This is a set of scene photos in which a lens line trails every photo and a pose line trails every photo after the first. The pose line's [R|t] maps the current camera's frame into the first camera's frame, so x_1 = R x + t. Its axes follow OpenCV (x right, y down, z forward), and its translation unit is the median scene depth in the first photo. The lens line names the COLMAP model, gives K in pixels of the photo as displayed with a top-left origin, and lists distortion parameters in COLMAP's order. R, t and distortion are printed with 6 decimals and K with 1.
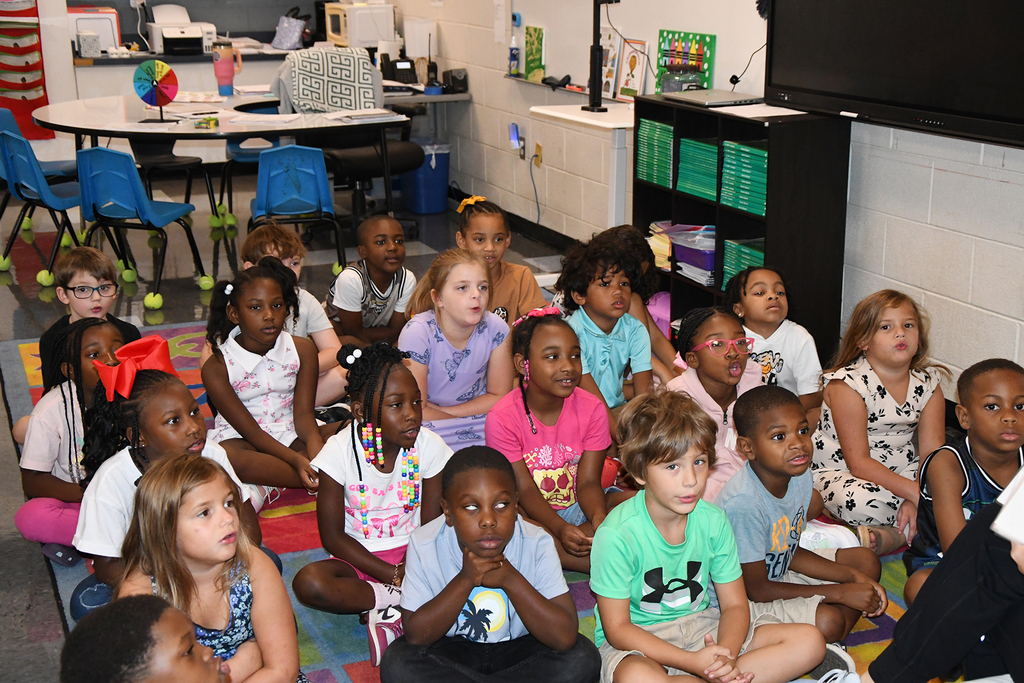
lens RADIAL K [[1465.1, 0, 512.0], [0, 1465.1, 341.5], [0, 0, 1]] dist [0.169576, 0.091540]
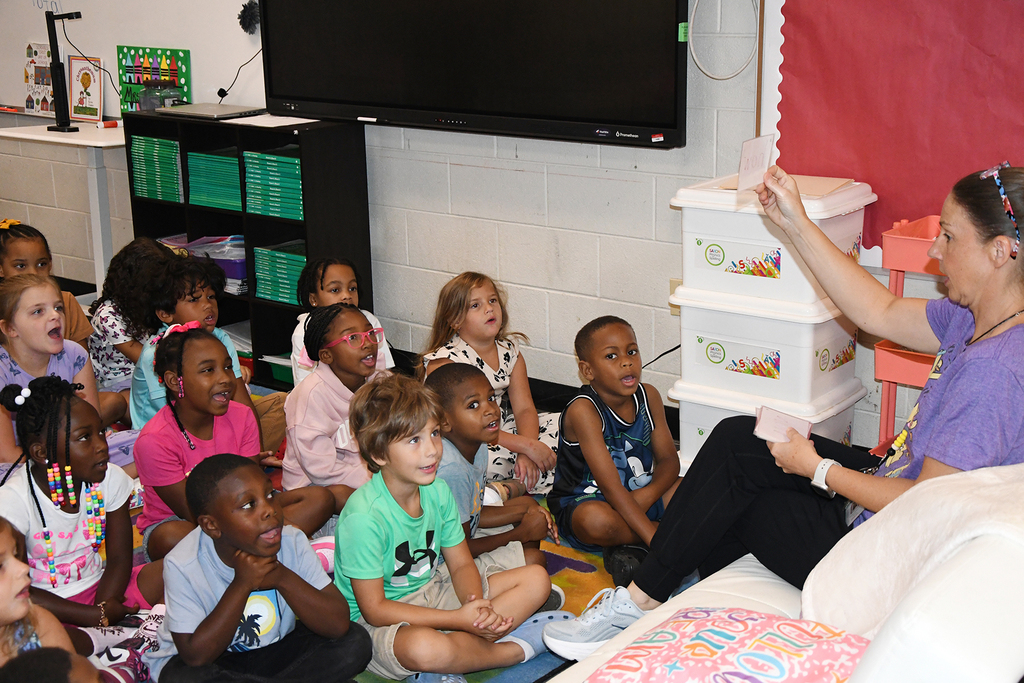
lens RADIAL K [[1465.1, 0, 512.0], [0, 1465.1, 341.5], [0, 0, 1]] dist [0.169576, 0.091540]
pose [[0.881416, -0.130831, 0.453860, -0.224950], [0.136209, 0.990458, 0.020988, -0.001718], [-0.452275, 0.043321, 0.890826, 0.007202]]
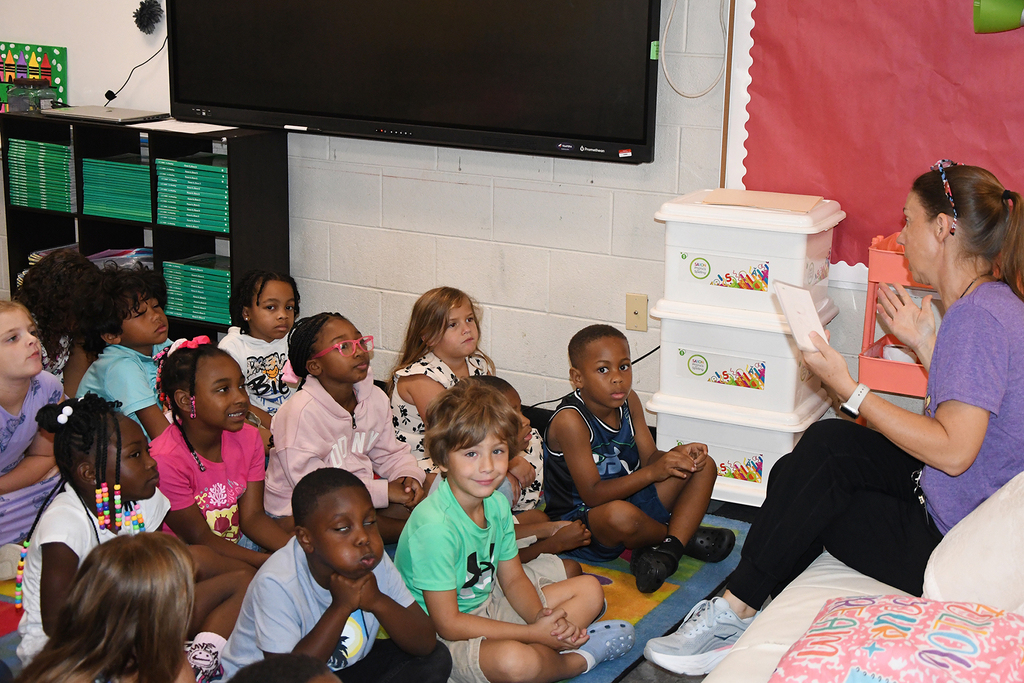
lens RADIAL K [[1560.1, 0, 560.3], [0, 1560.1, 324.2], [0, 0, 1]] dist [0.164283, 0.139575]
pose [[0.759913, -0.120562, 0.638747, -0.416598], [0.139509, 0.990000, 0.020888, -0.018733], [-0.634878, 0.073238, 0.769133, 0.067506]]
